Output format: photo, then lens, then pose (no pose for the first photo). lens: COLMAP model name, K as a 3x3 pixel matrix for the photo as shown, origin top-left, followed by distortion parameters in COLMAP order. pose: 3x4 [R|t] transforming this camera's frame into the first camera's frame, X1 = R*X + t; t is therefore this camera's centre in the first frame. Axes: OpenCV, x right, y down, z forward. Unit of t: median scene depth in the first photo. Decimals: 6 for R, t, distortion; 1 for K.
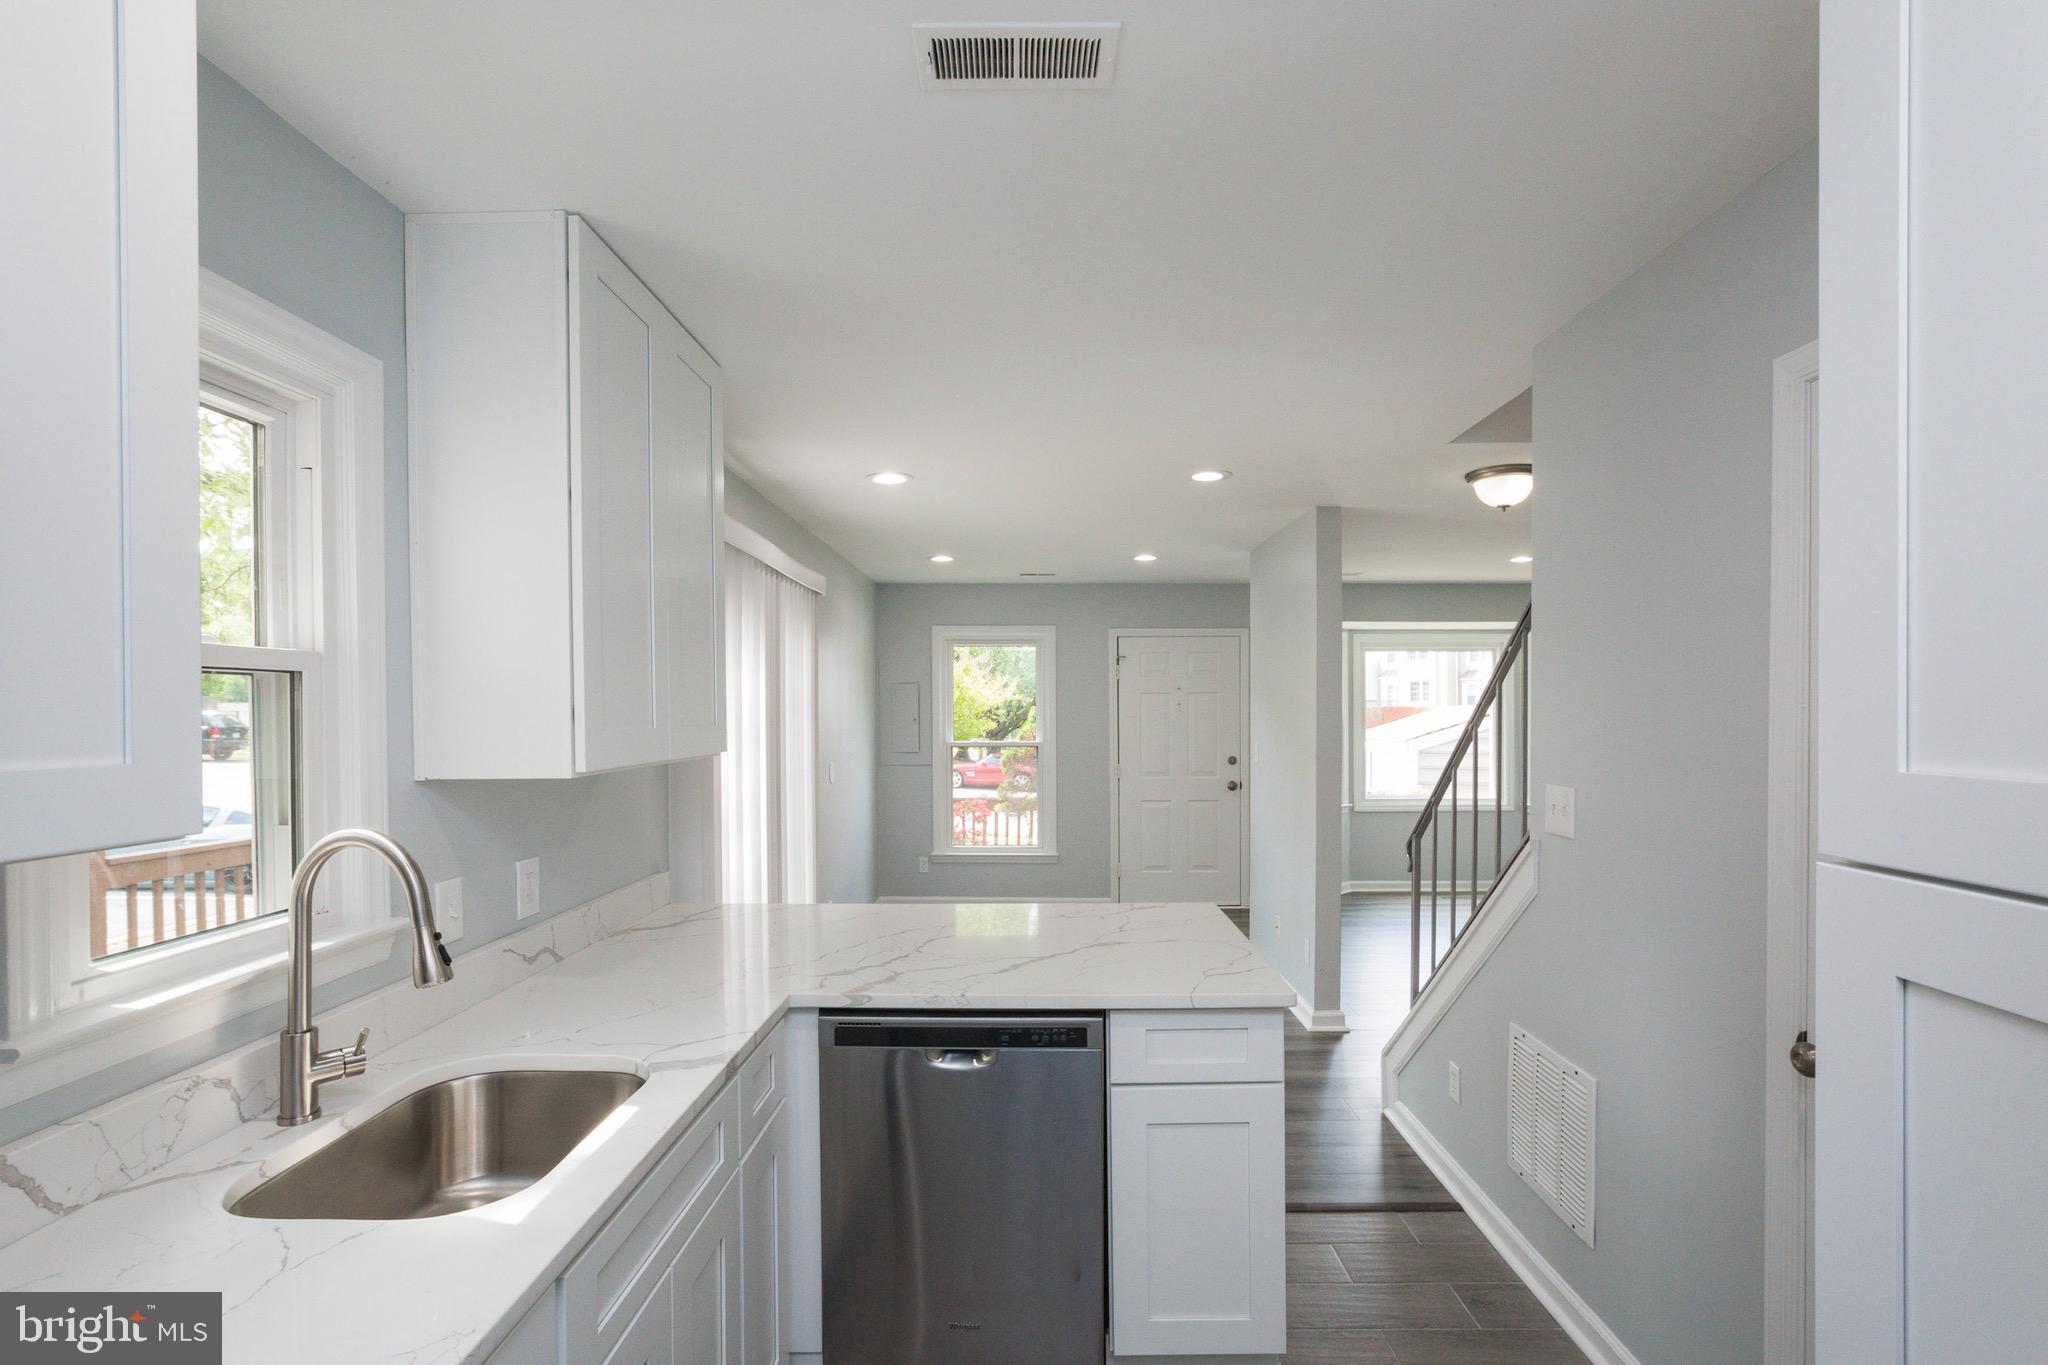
lens RADIAL K [[948.3, 0, 1000.7], [0, 948.3, 729.0], [0, 0, 1]] dist [-0.013450, 0.007242]
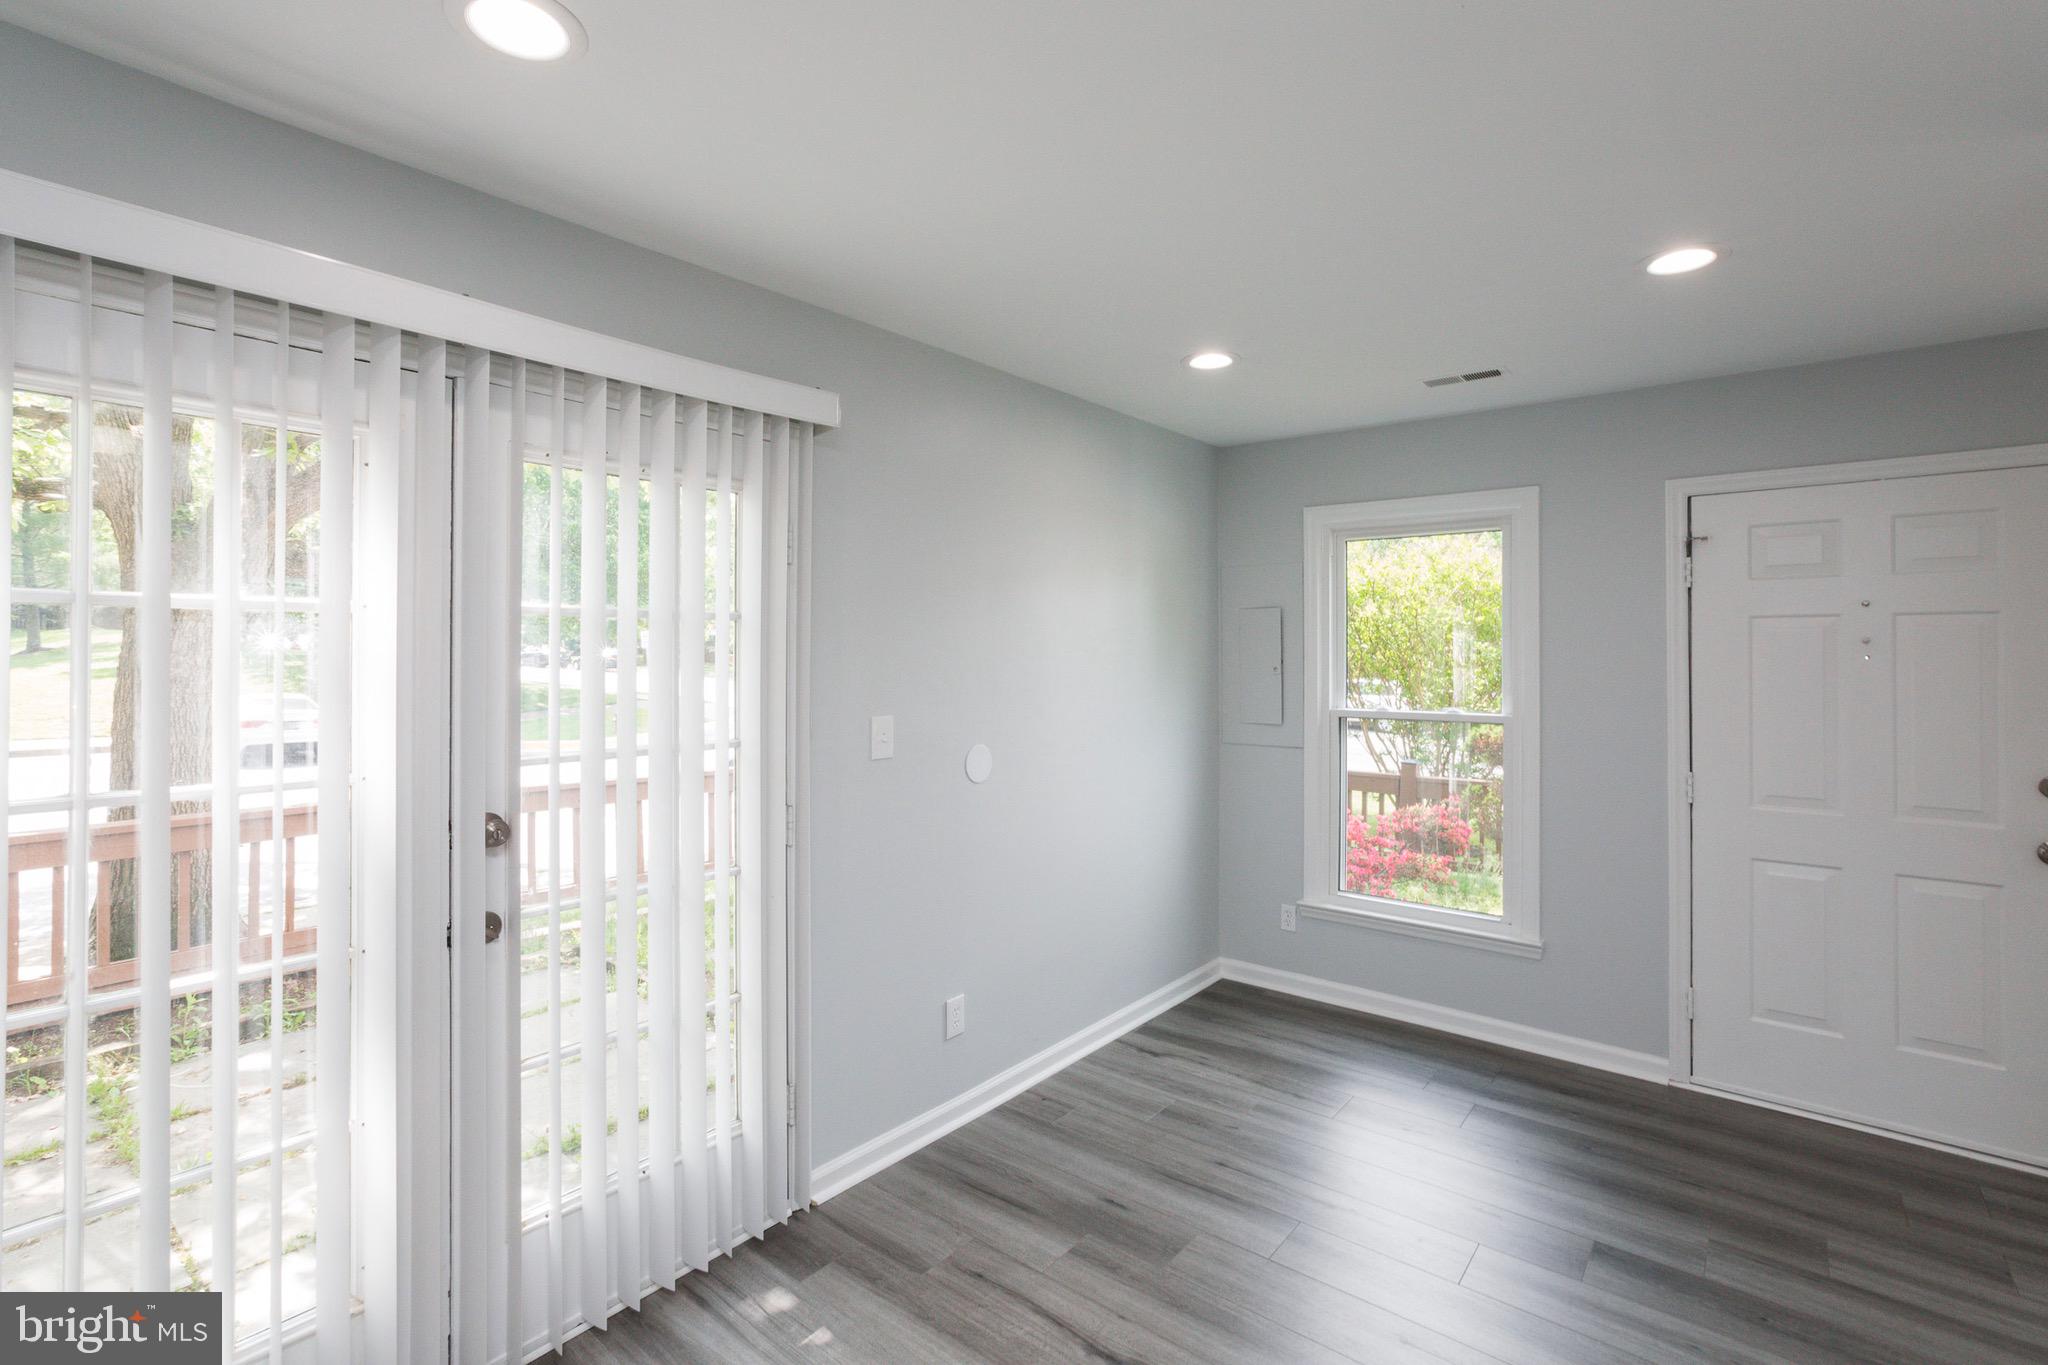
lens RADIAL K [[948.3, 0, 1014.1], [0, 948.3, 650.4], [0, 0, 1]] dist [-0.013450, 0.007242]
pose [[0.800407, 0.001764, -0.599455, 0.134910], [-0.015699, 0.999714, -0.018020, -0.008767], [0.599252, 0.023834, 0.800206, 0.435686]]
